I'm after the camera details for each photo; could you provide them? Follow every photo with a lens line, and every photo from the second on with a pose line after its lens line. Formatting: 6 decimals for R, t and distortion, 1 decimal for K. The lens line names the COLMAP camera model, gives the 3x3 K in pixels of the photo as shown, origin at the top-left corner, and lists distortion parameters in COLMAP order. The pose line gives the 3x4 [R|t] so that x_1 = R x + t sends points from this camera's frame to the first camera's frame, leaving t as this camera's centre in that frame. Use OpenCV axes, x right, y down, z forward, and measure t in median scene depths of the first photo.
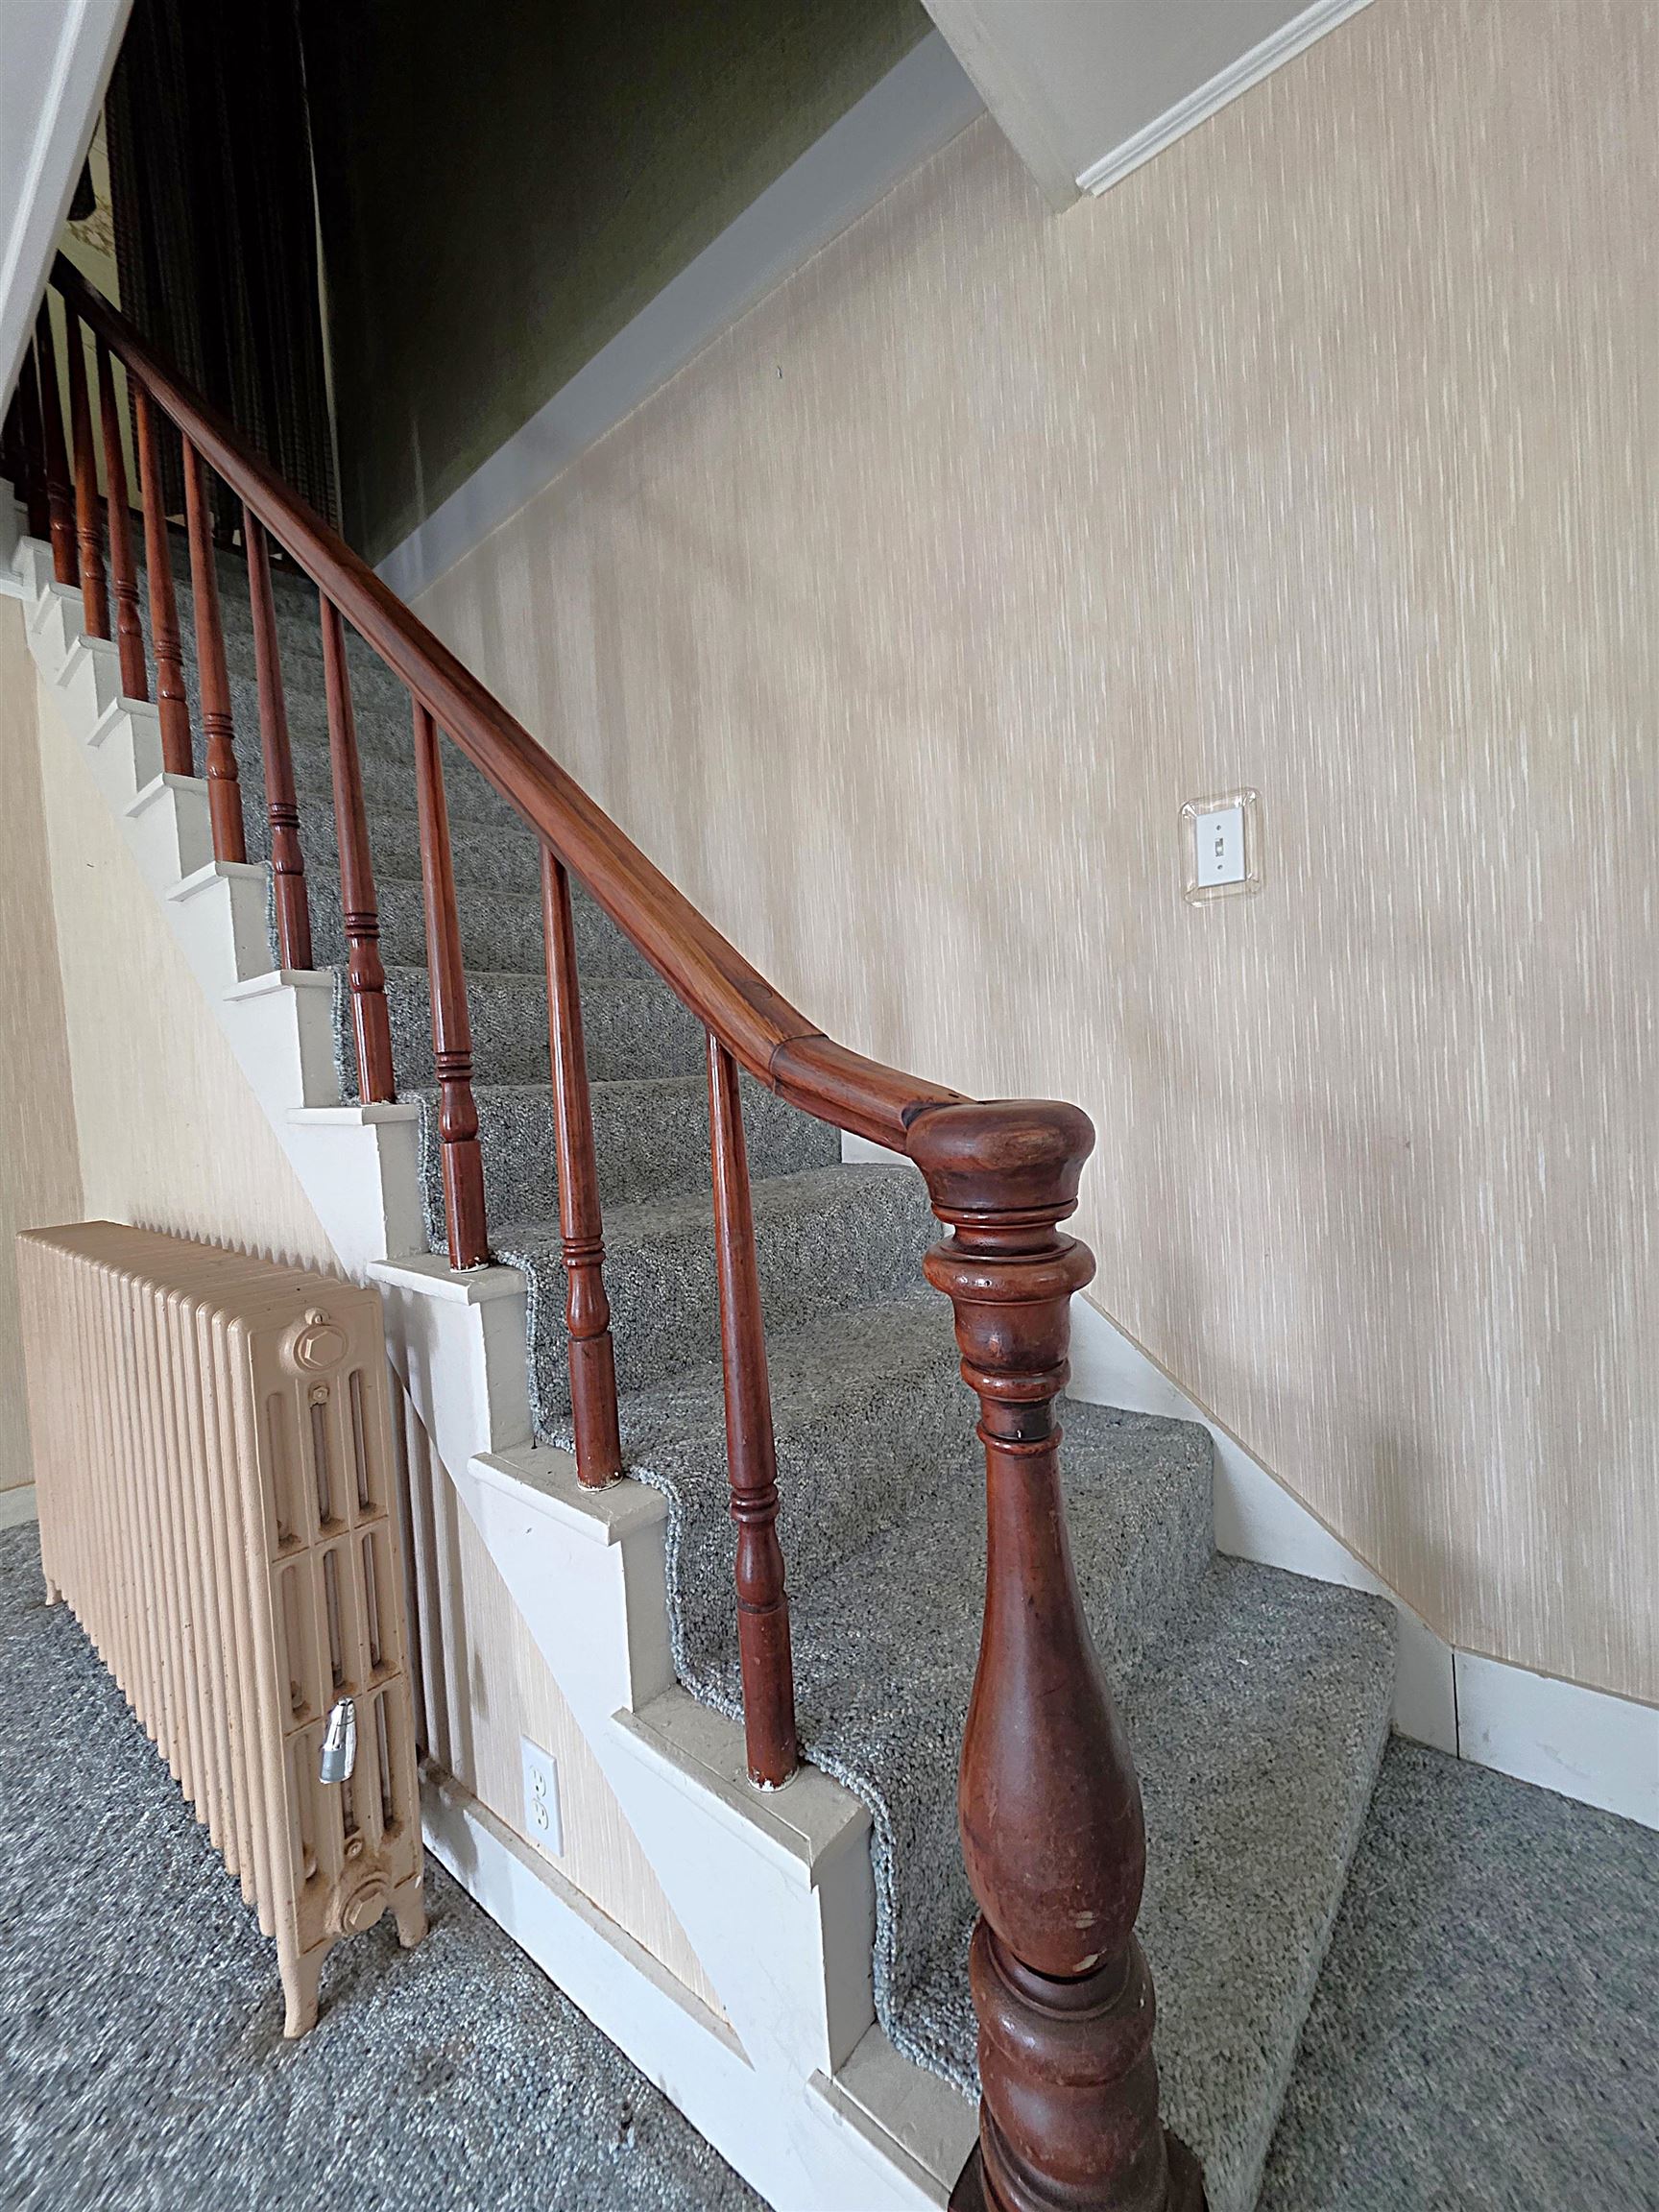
lens RADIAL K [[886.0, 0, 825.4], [0, 886.0, 1106.0], [0, 0, 1]] dist [0.001063, 0.000655]
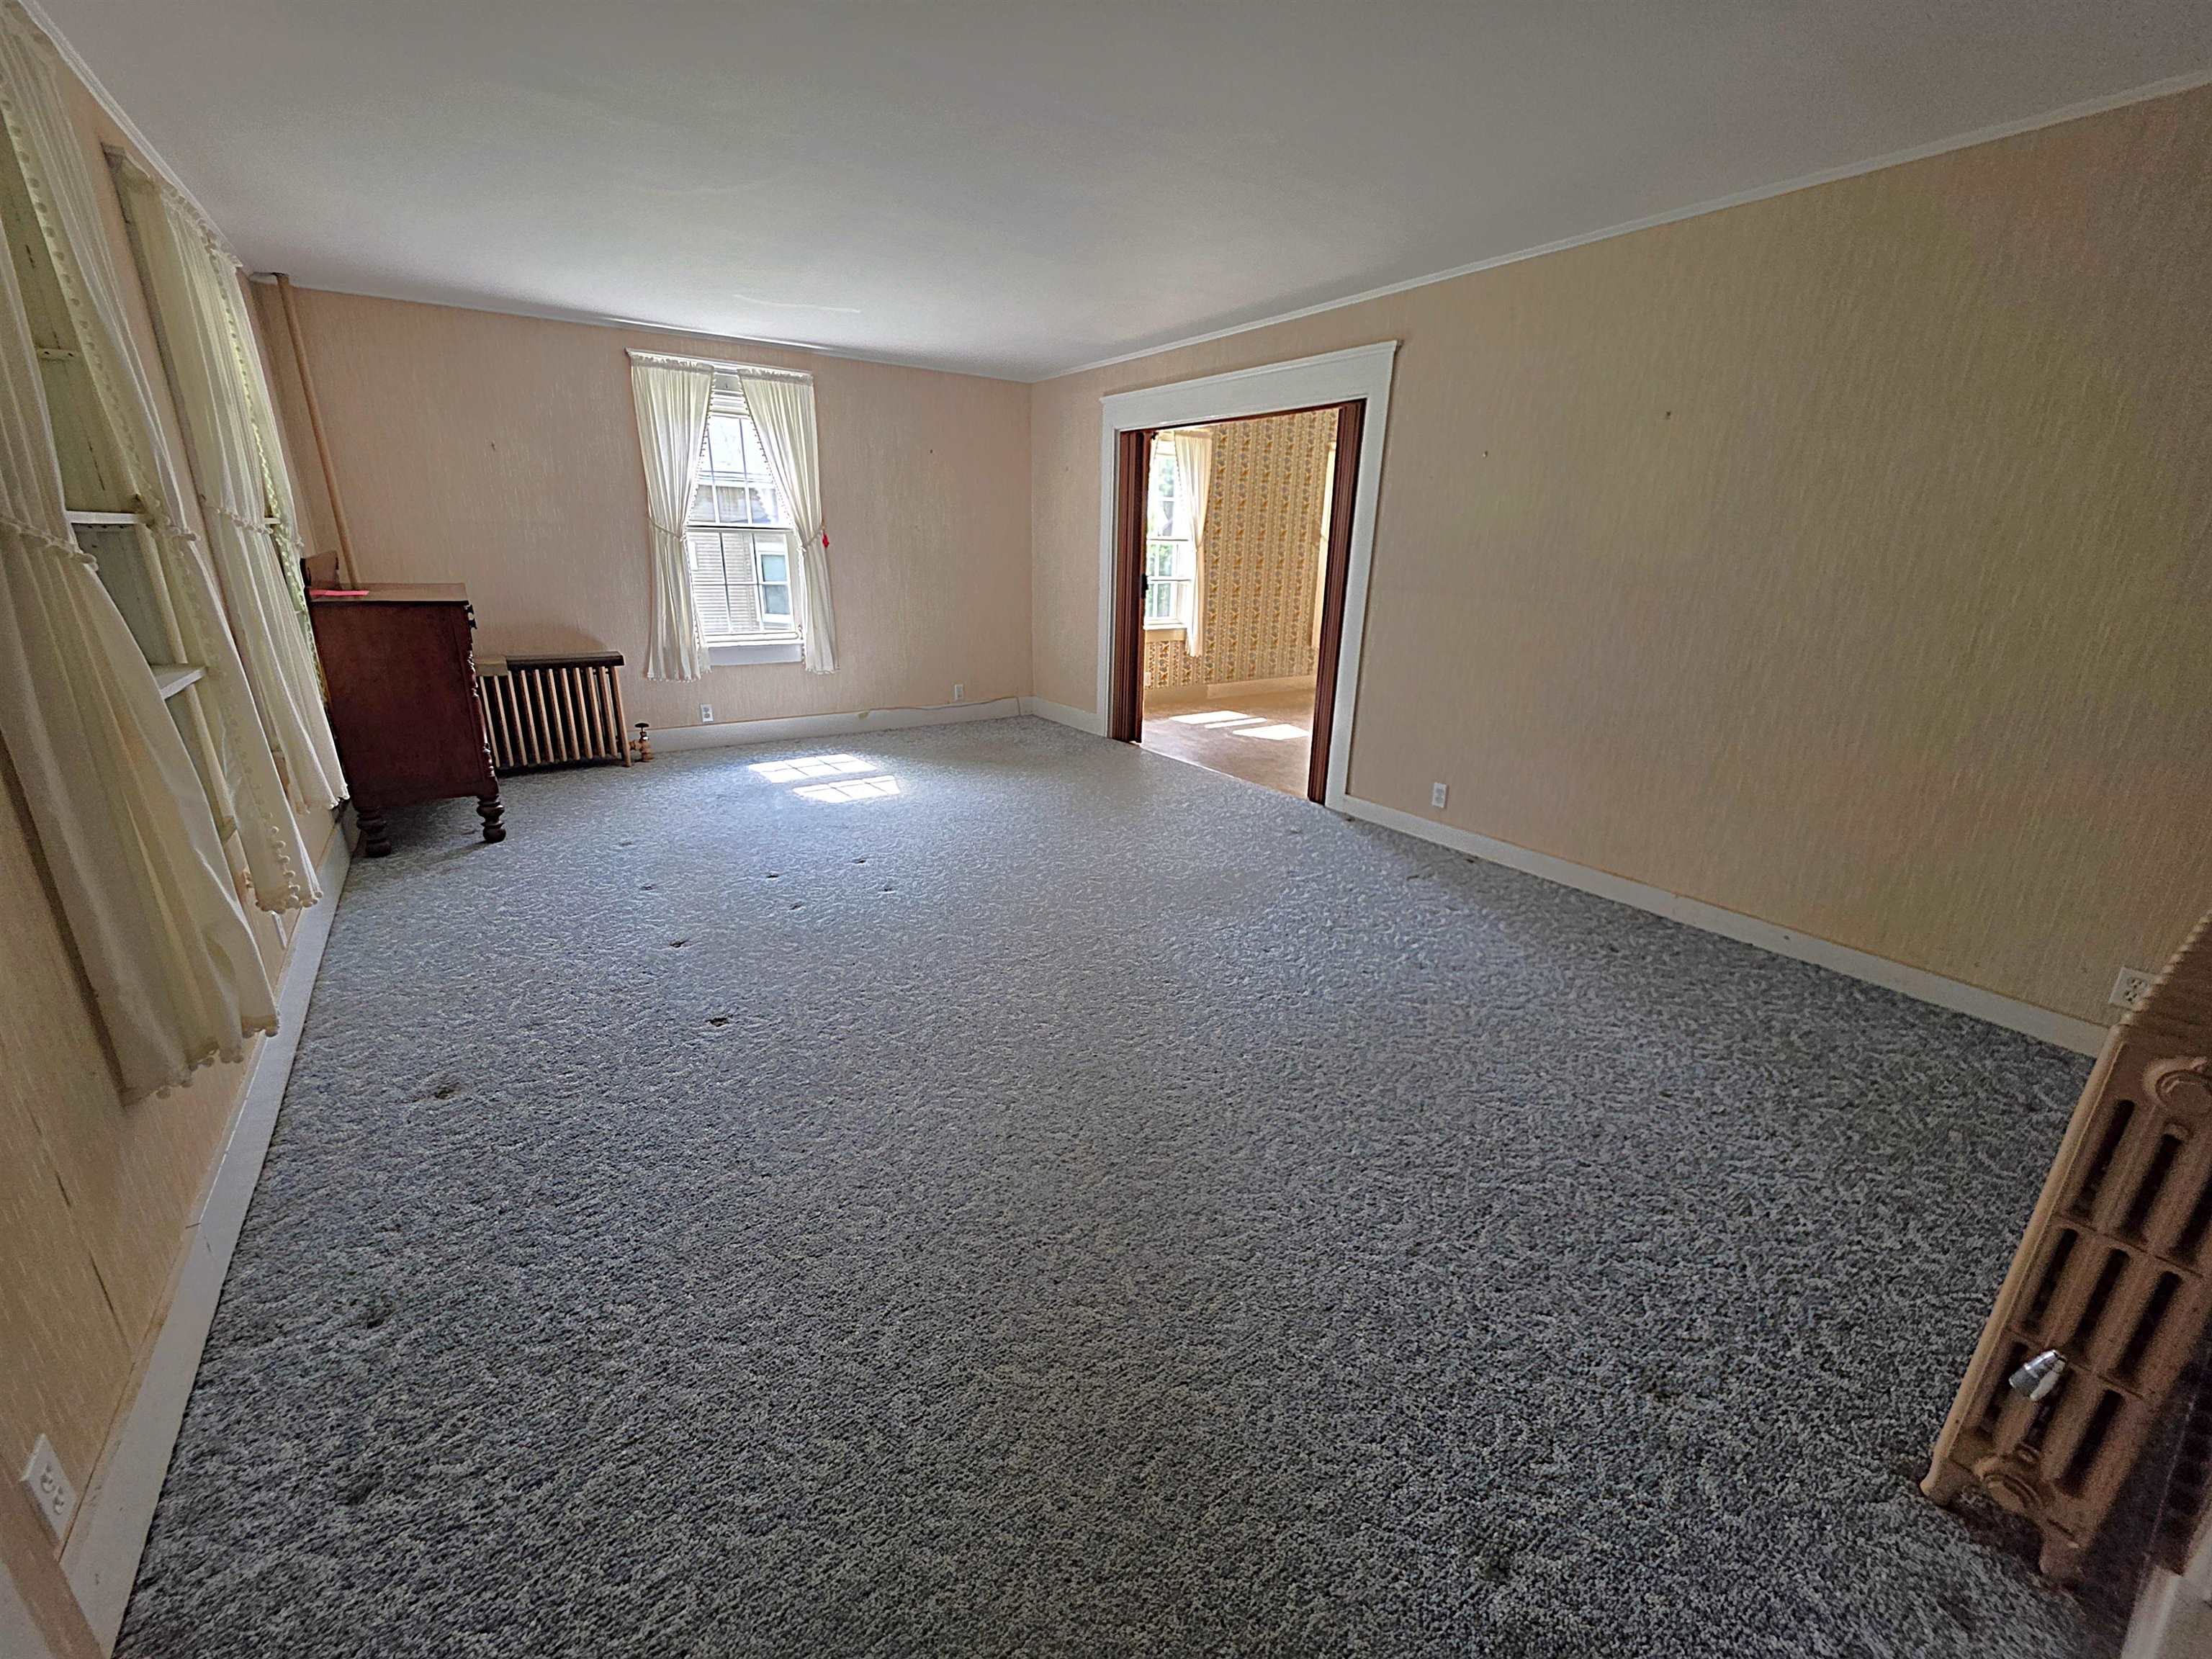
lens RADIAL K [[886.0, 0, 1110.1], [0, 886.0, 828.8], [0, 0, 1]] dist [0.001063, 0.000655]
pose [[-0.258955, 0.354054, -0.898659, 0.563658], [-0.034961, 0.926350, 0.375038, -0.348322], [0.965256, 0.128536, -0.227505, -0.025433]]
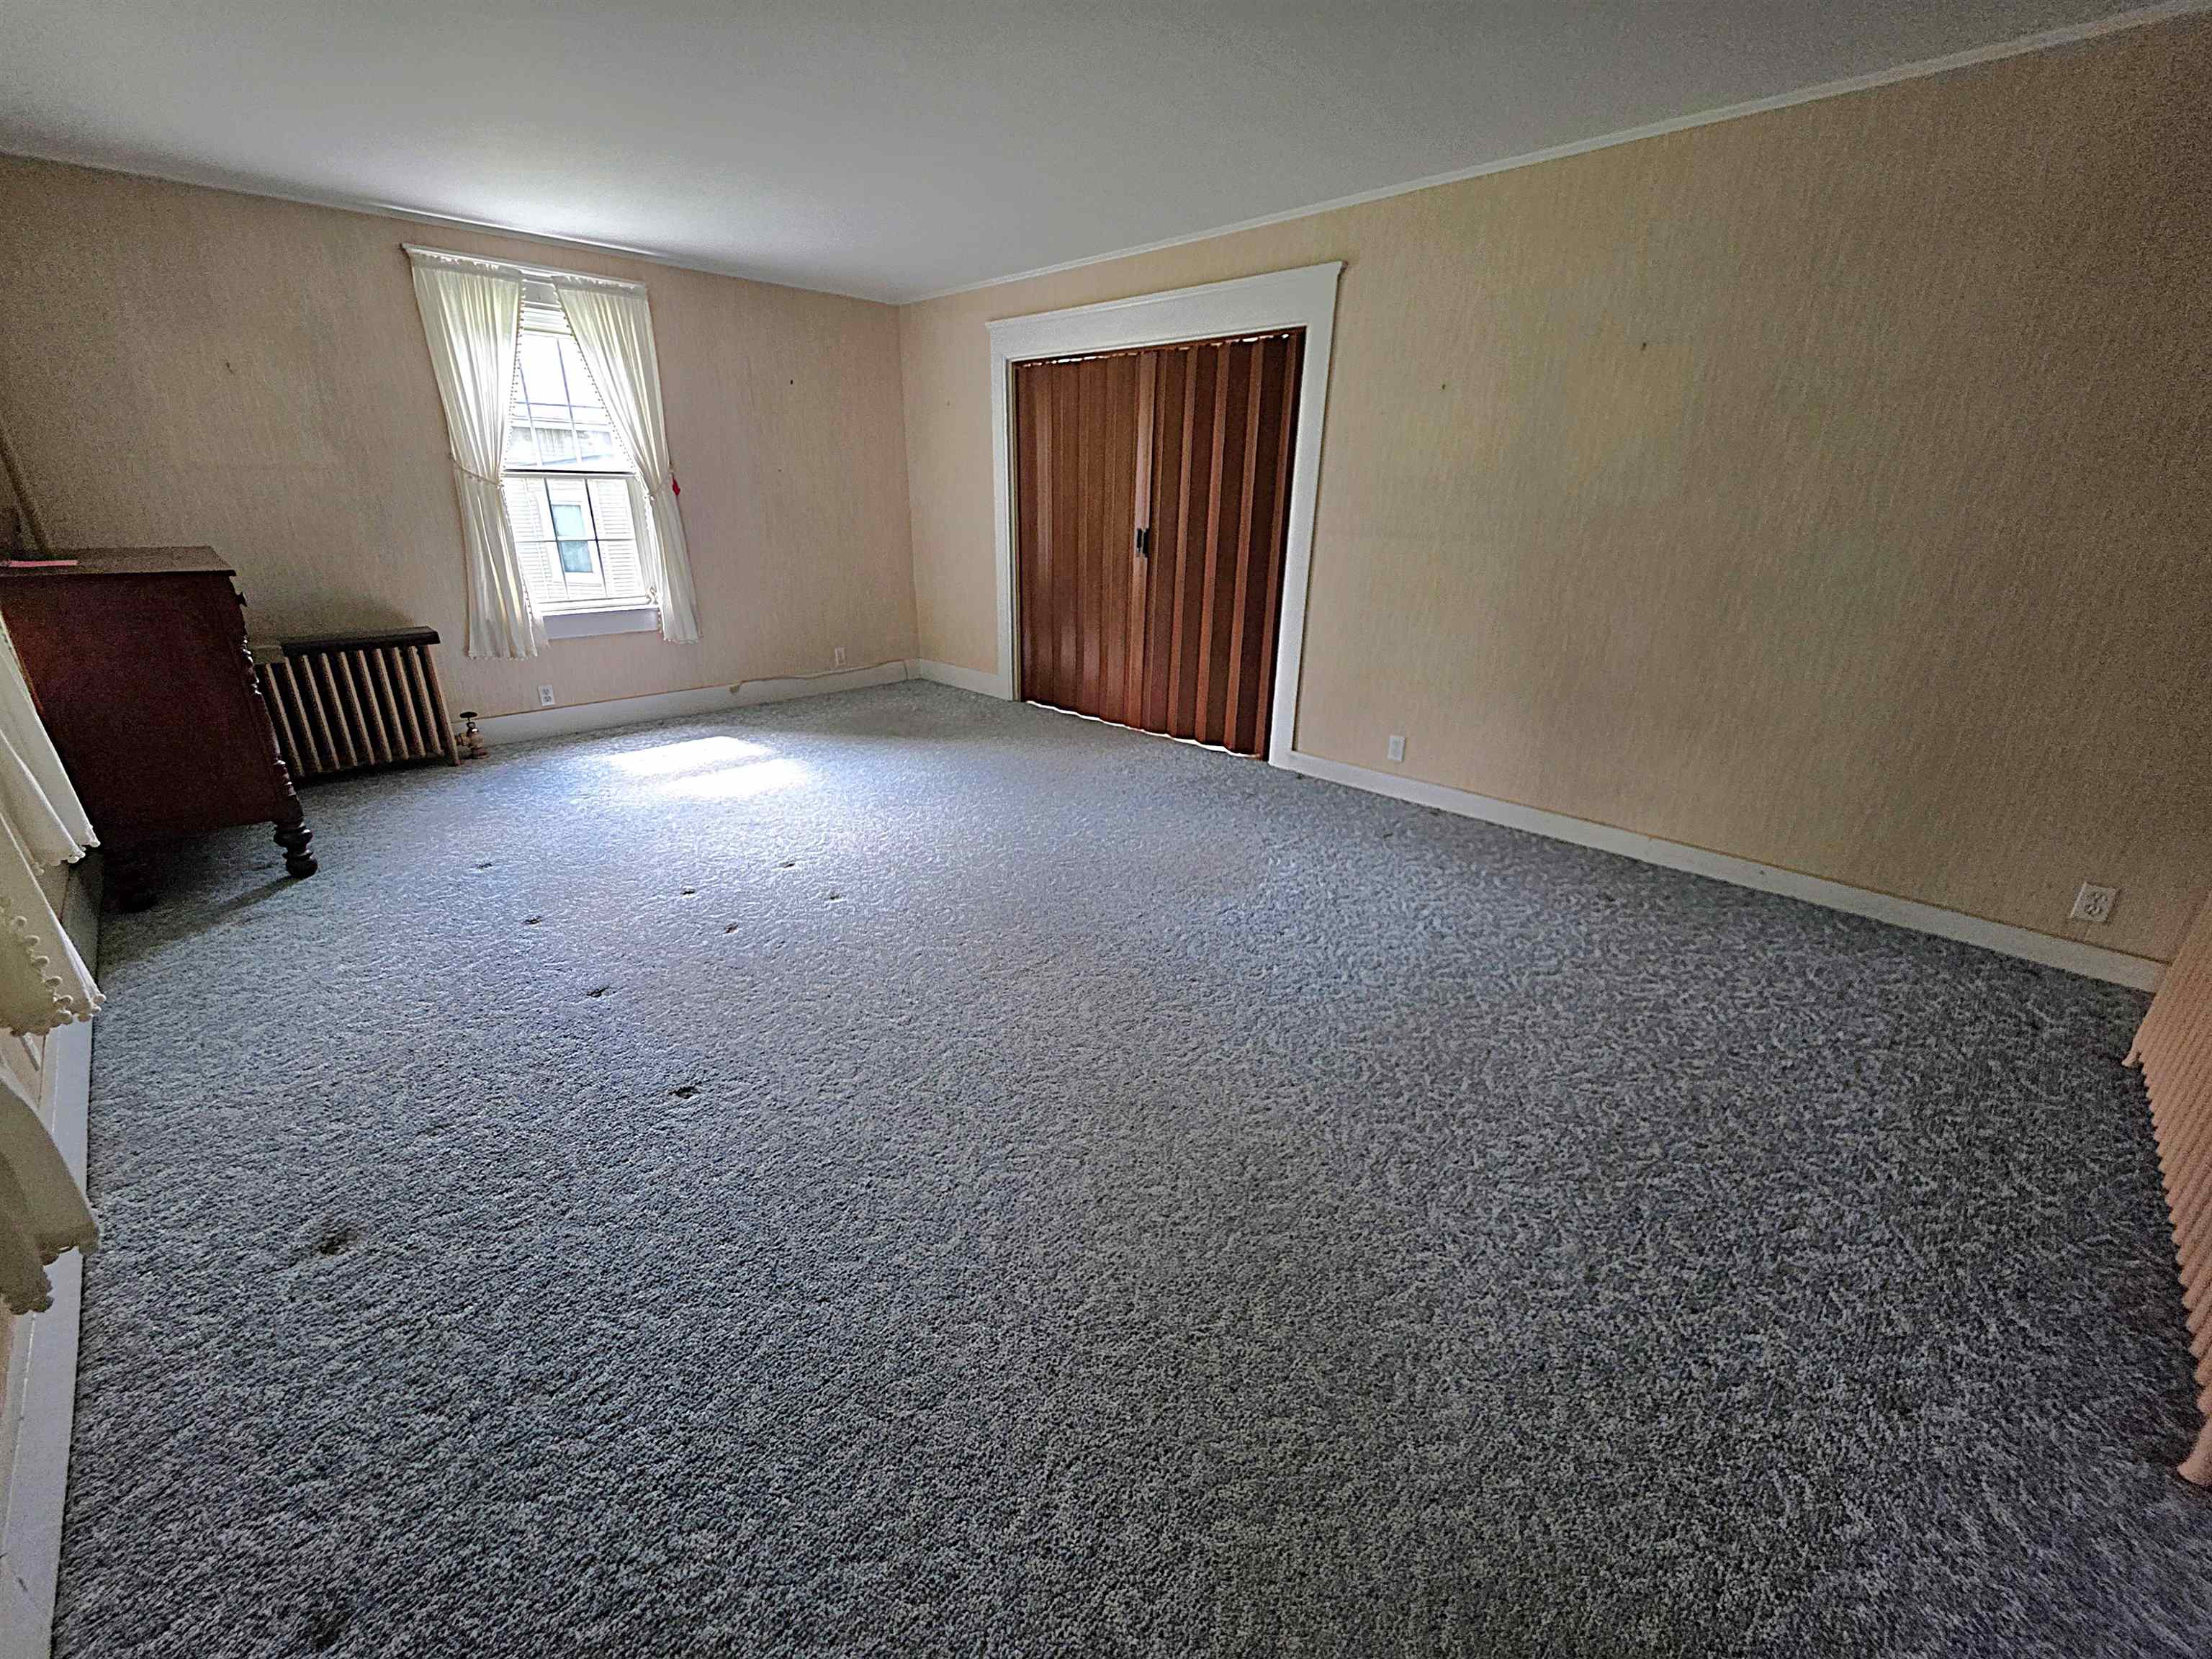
lens RADIAL K [[886.0, 0, 1099.3], [0, 886.0, 826.9], [0, 0, 1]] dist [0.001063, 0.000655]
pose [[-0.078588, 0.414357, -0.906715, 0.310190], [-0.039094, 0.907548, 0.418125, -0.301761], [0.996140, 0.068307, -0.055124, -0.568697]]
